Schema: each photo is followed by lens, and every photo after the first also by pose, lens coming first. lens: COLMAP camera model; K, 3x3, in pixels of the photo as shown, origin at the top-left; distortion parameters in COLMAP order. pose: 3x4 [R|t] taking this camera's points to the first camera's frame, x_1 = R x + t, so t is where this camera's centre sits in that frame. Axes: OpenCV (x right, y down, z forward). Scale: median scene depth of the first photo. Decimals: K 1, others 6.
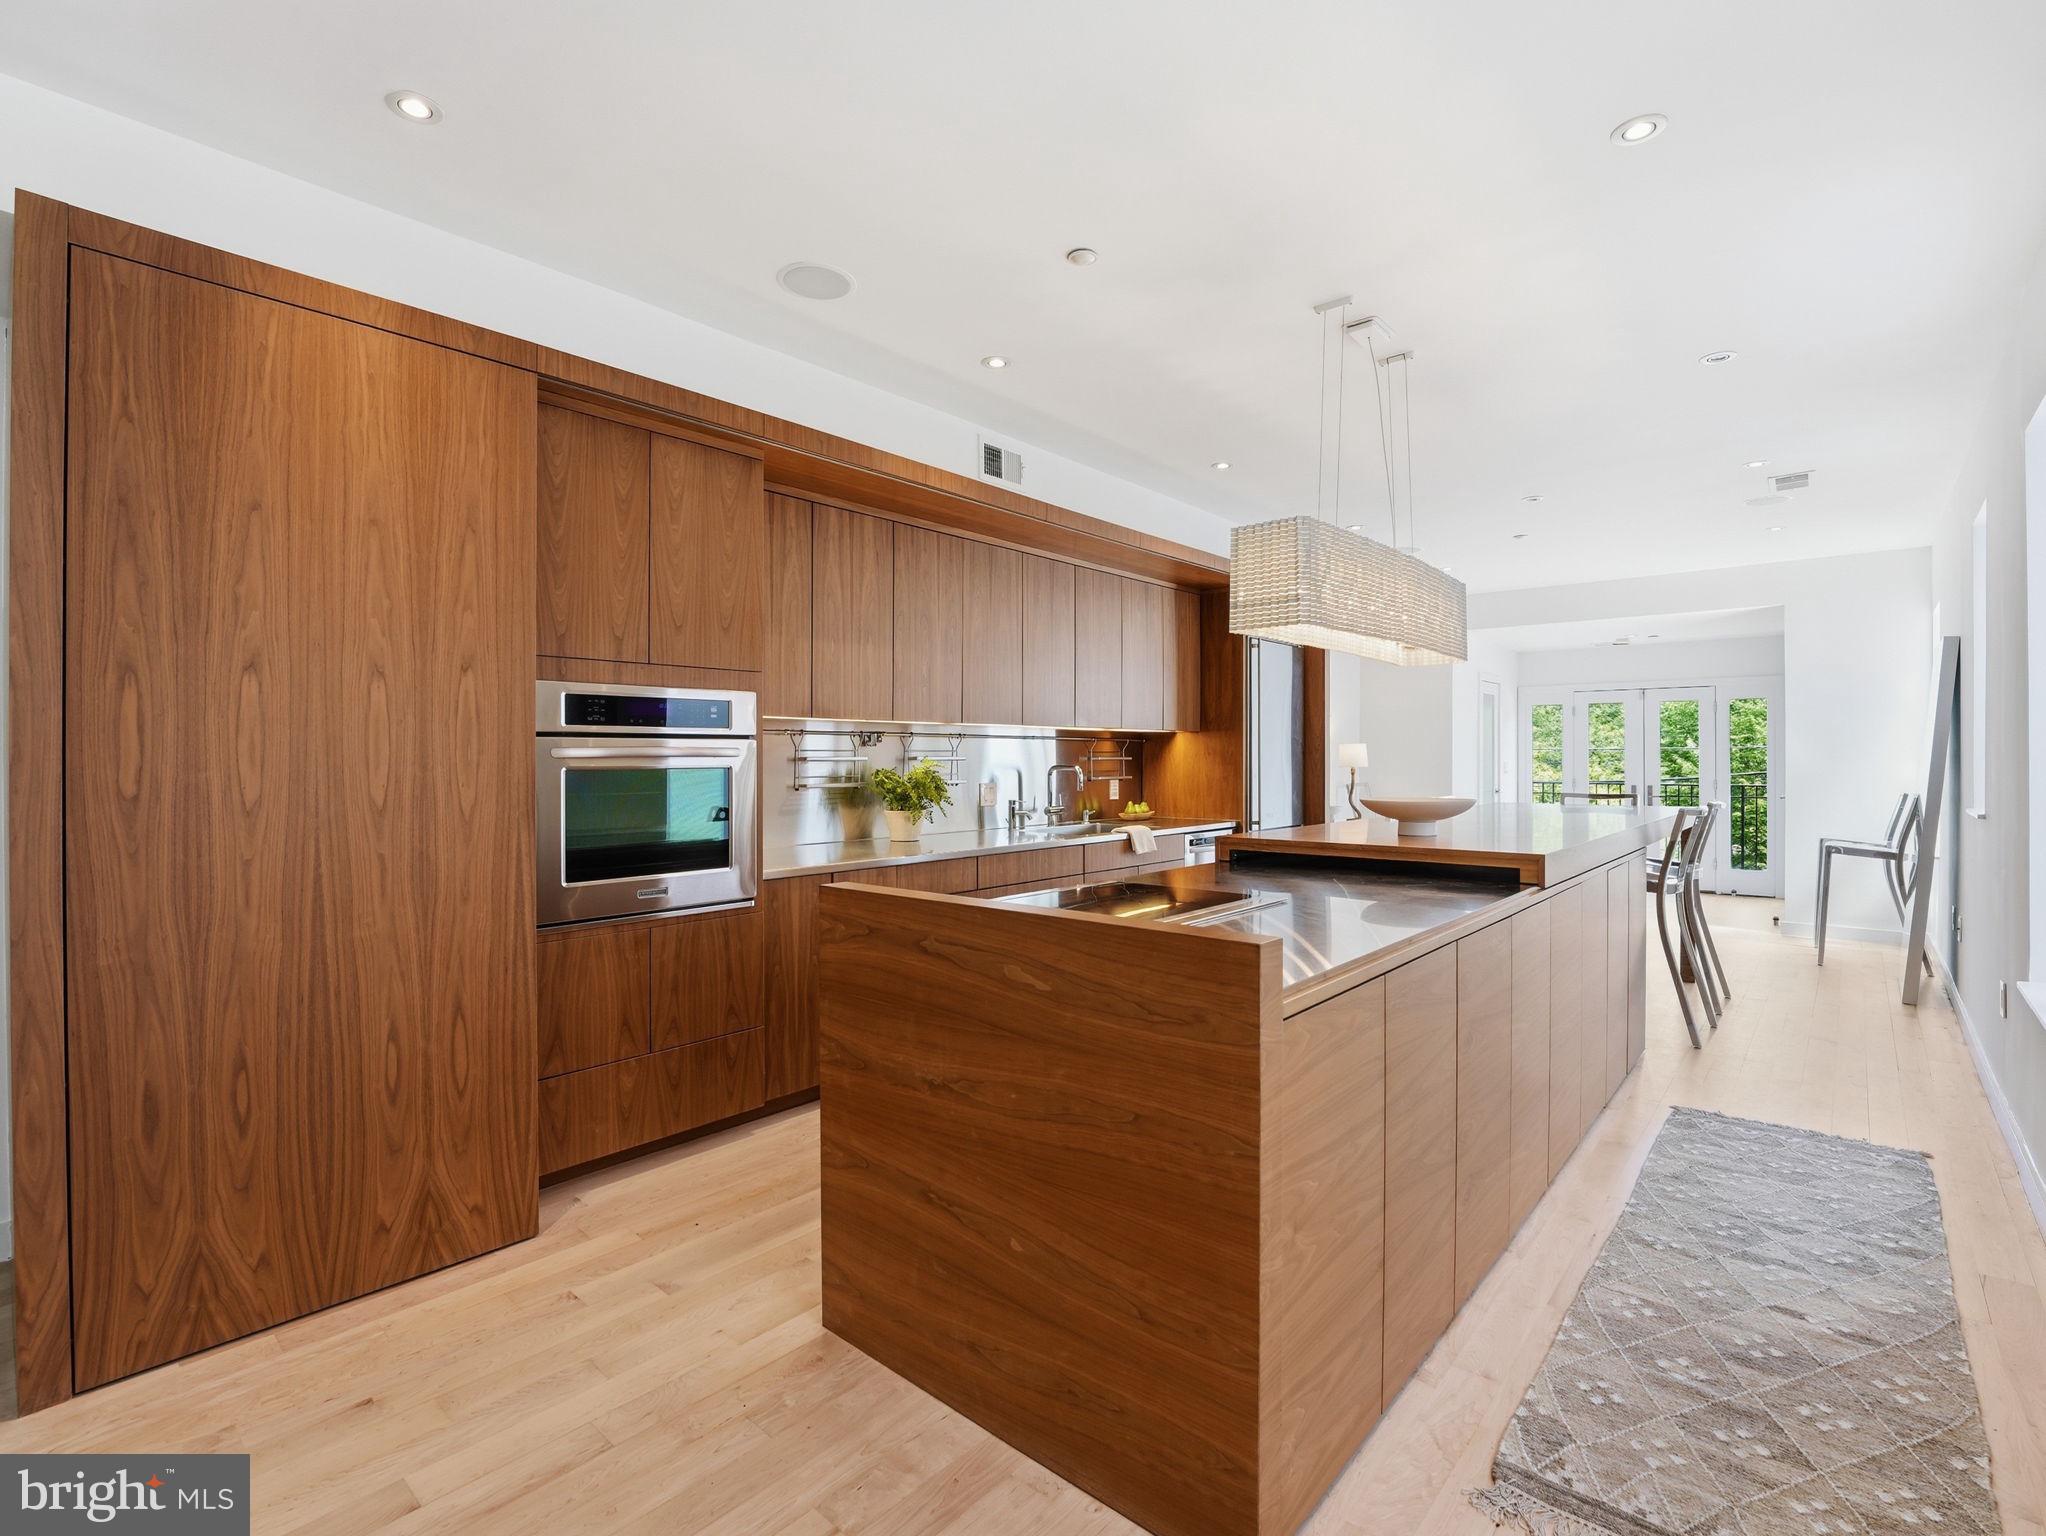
lens RADIAL K [[938.3, 0, 1023.0], [0, 938.3, 768.0], [0, 0, 1]] dist [-0.029205, 0.000186]
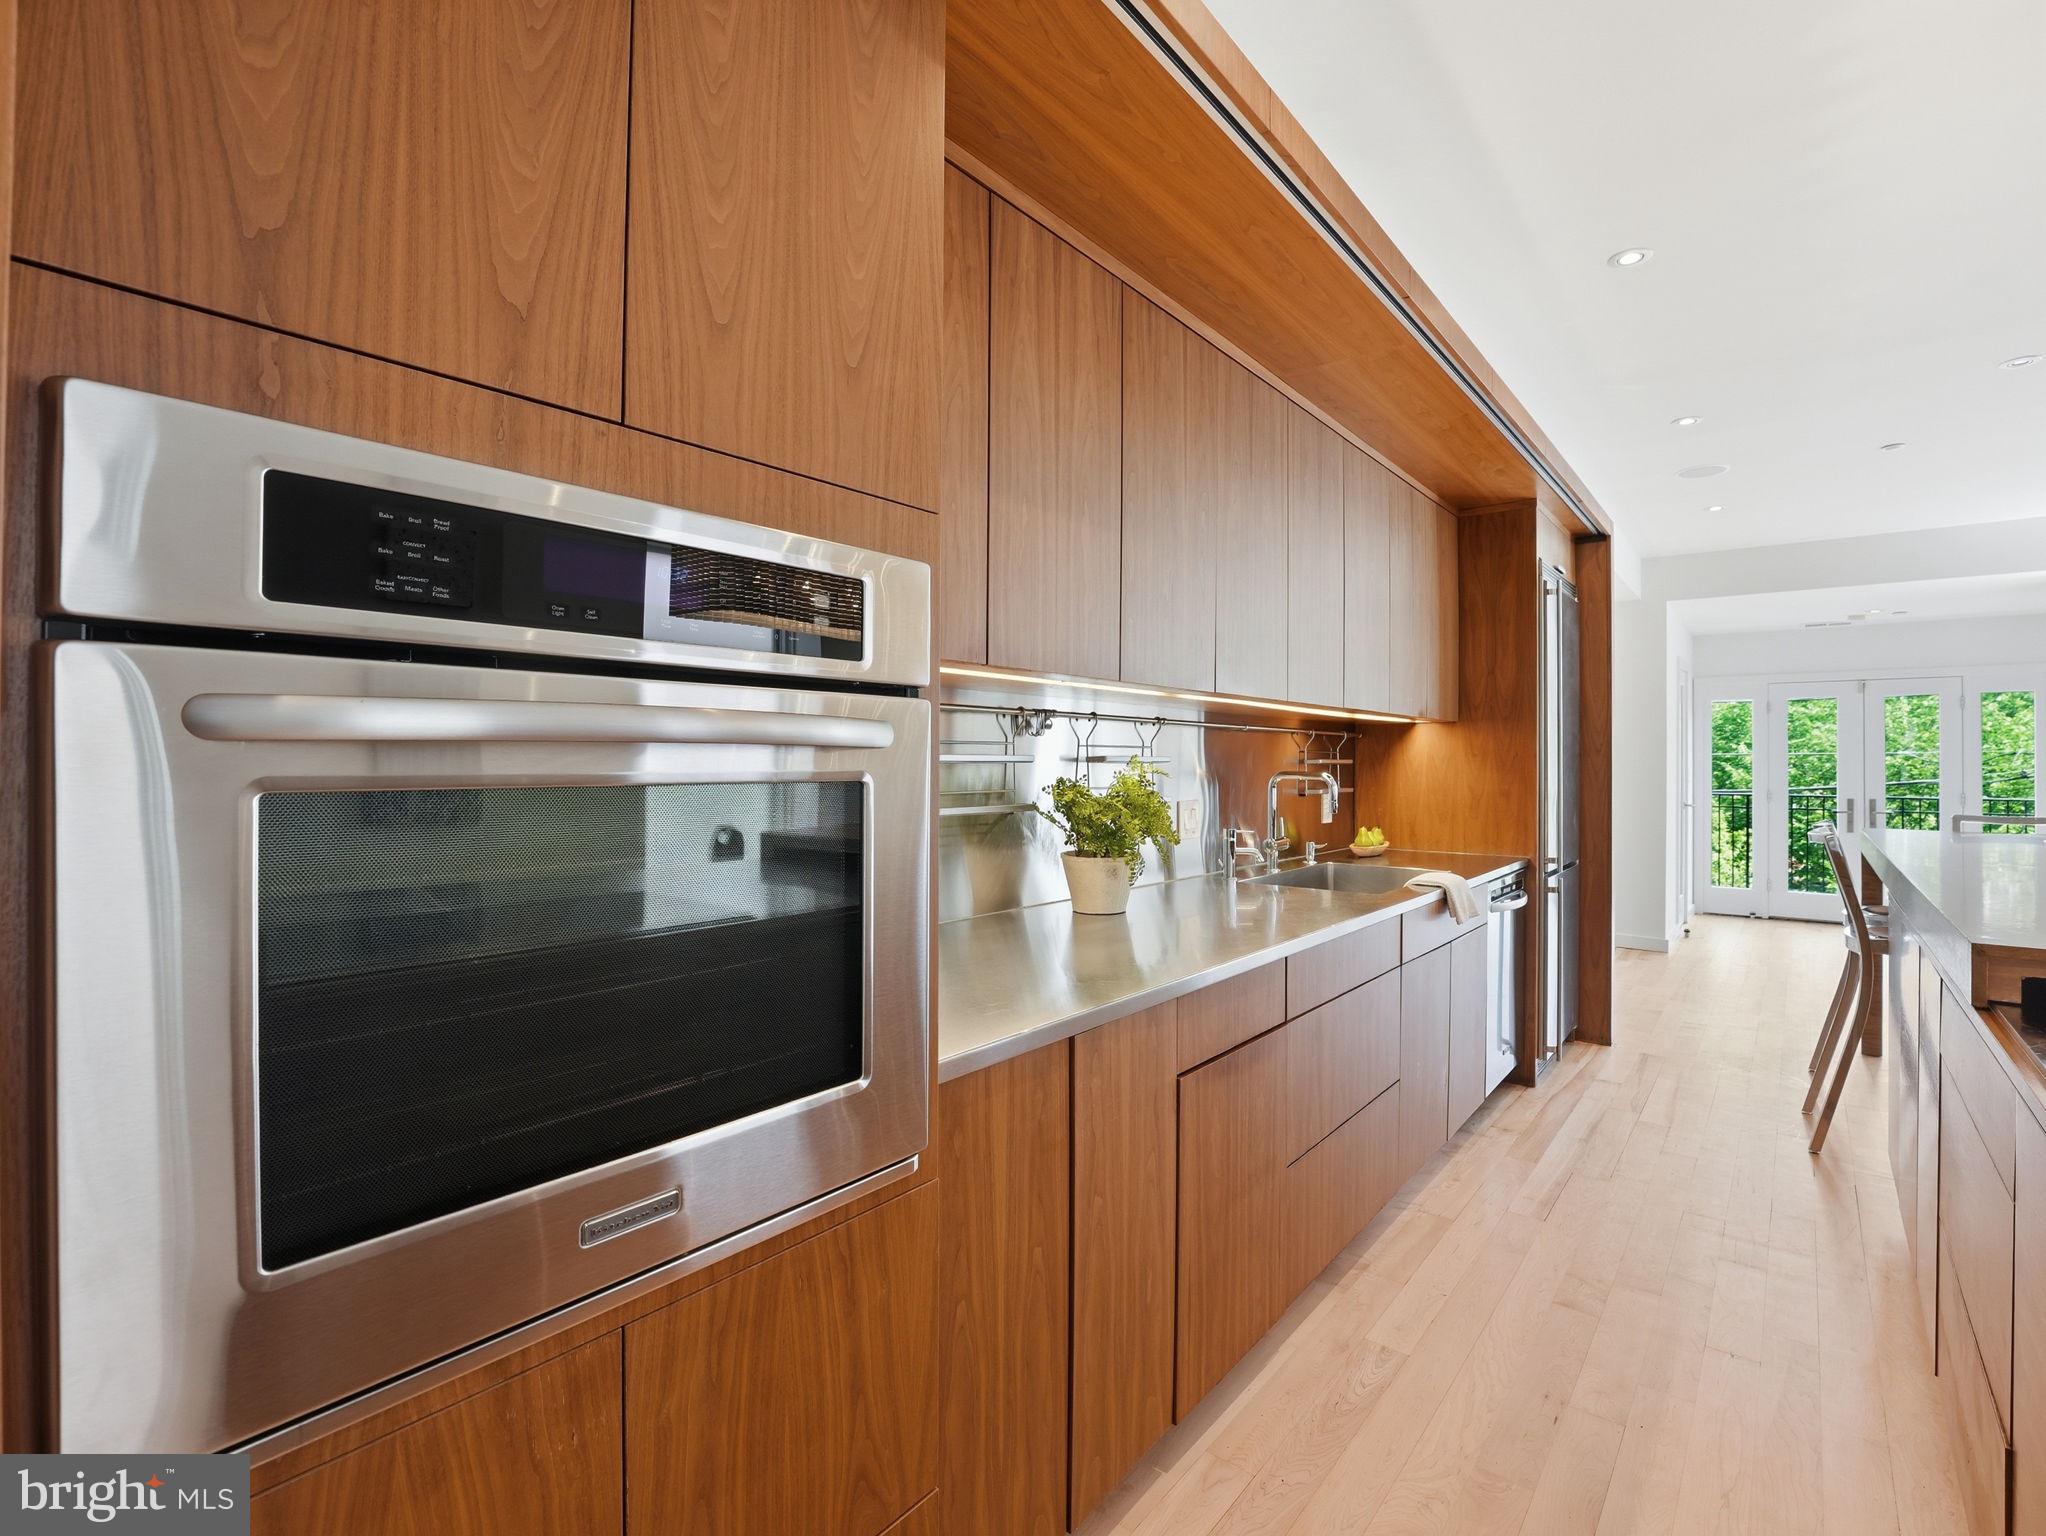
lens RADIAL K [[938.3, 0, 1023.0], [0, 938.3, 768.0], [0, 0, 1]] dist [-0.029205, 0.000186]
pose [[0.999553, 0.005871, 0.029304, -0.221480], [-0.005762, 0.999976, -0.003827, -0.002811], [-0.029326, 0.003656, 0.999563, 0.551619]]
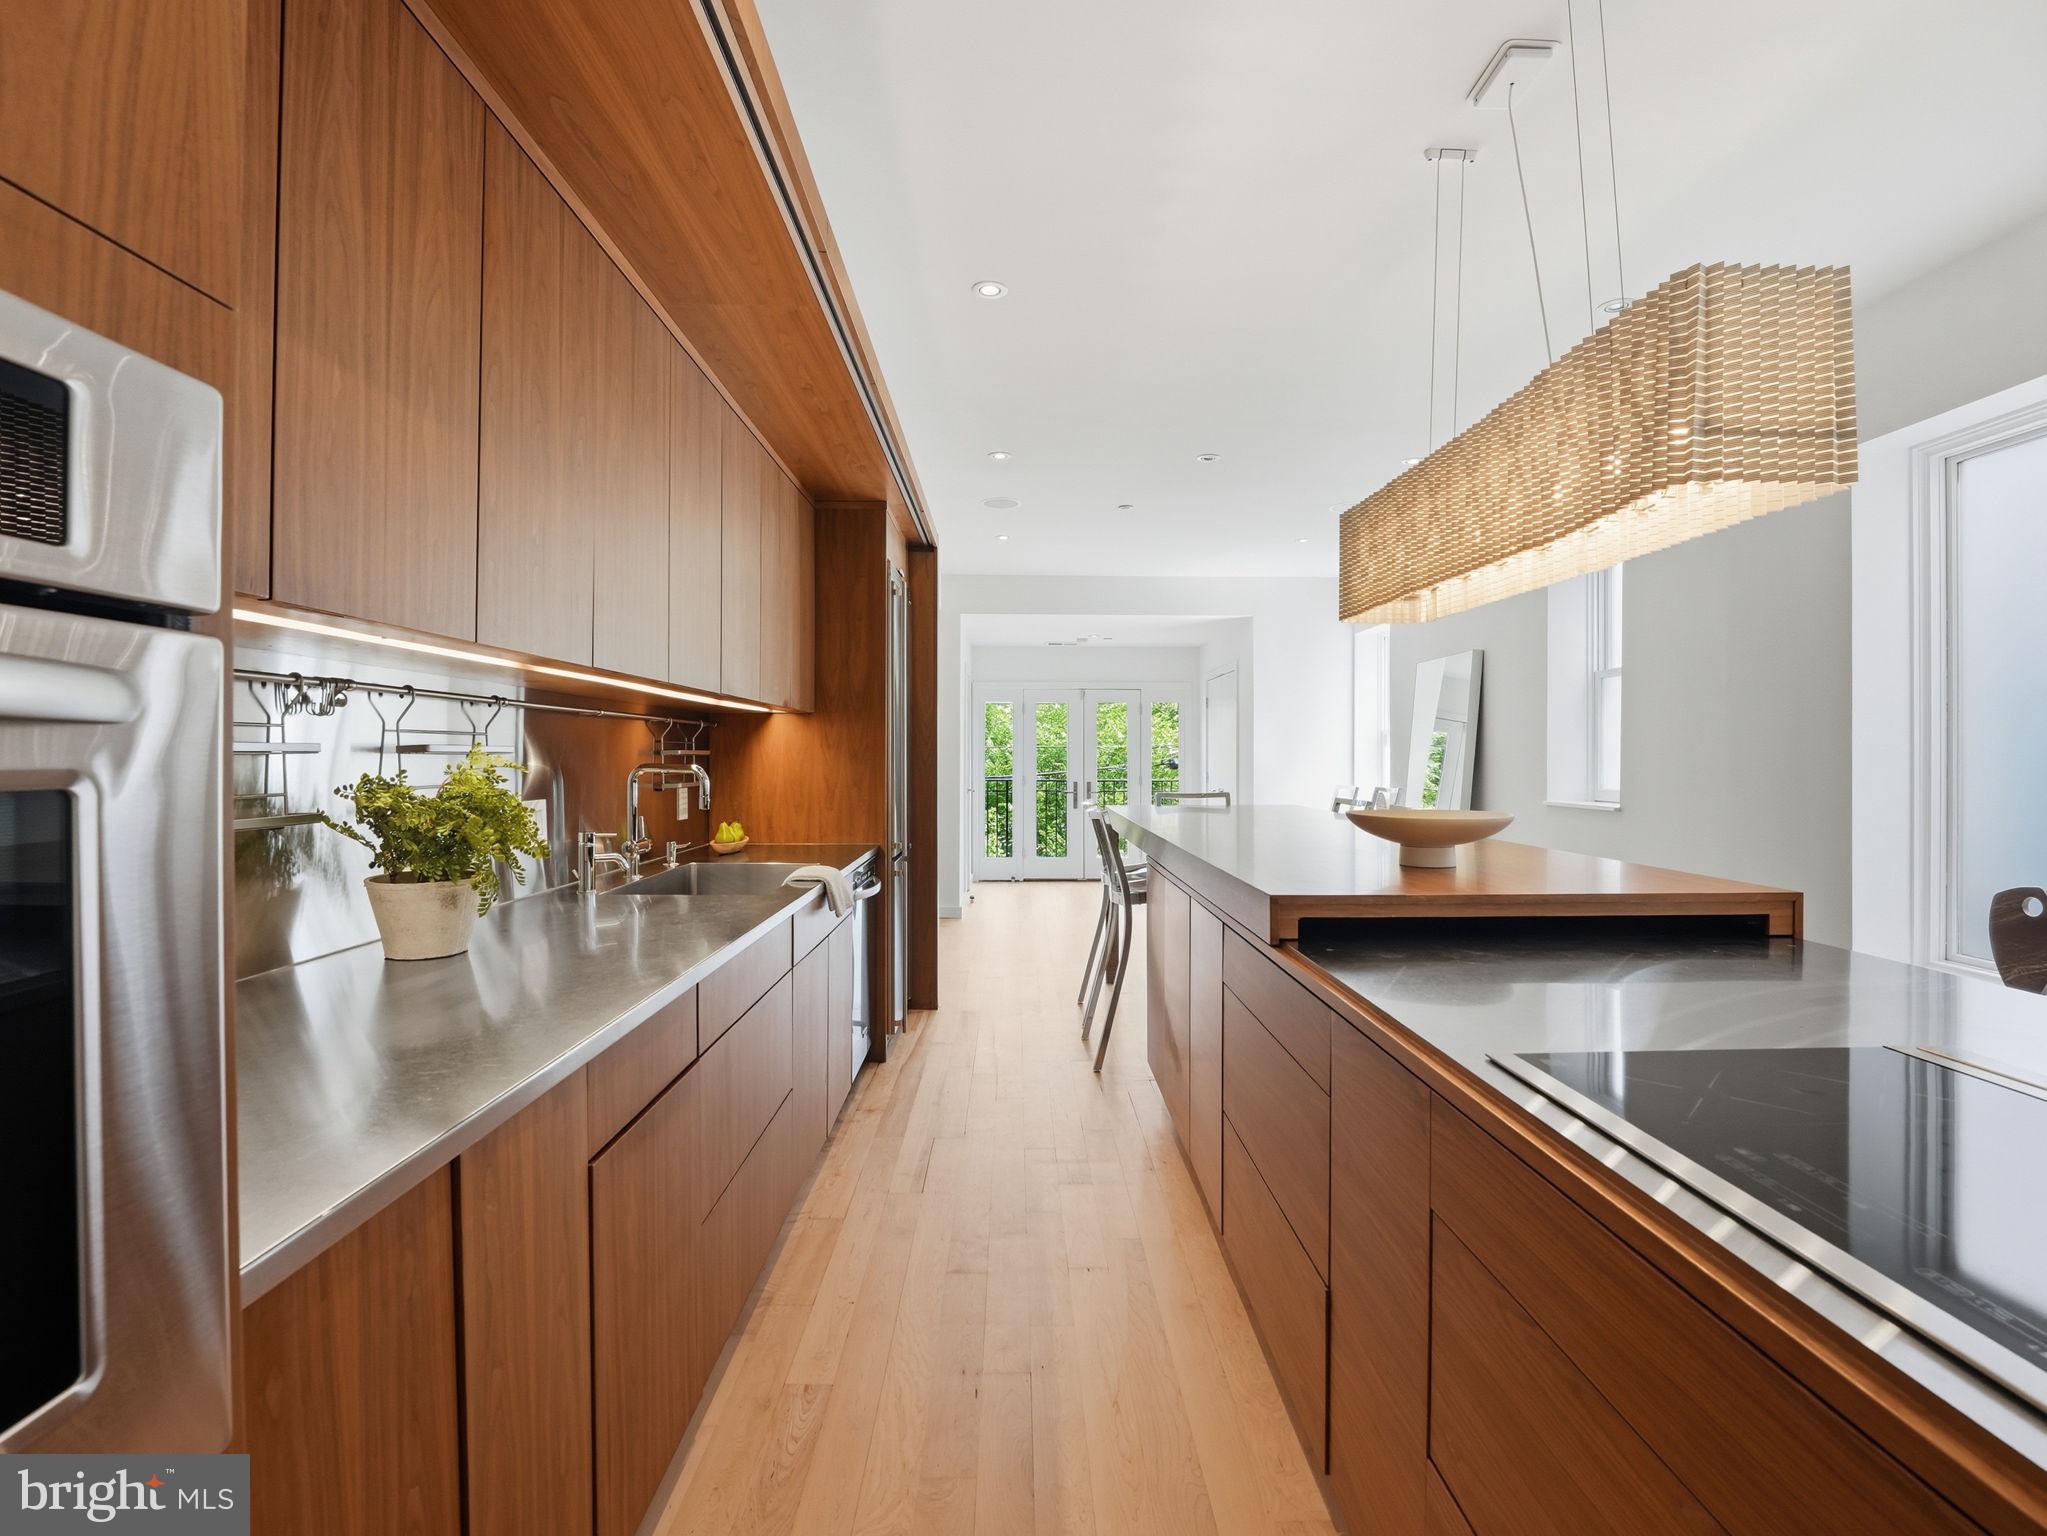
lens RADIAL K [[952.5, 0, 1023.5], [0, 952.5, 768.0], [0, 0, 1]] dist [-0.027481, -0.000262]
pose [[0.739526, -0.003269, 0.673120, -0.248305], [0.000893, 0.999992, 0.003875, -0.003579], [-0.673127, -0.002265, 0.739523, 0.635590]]
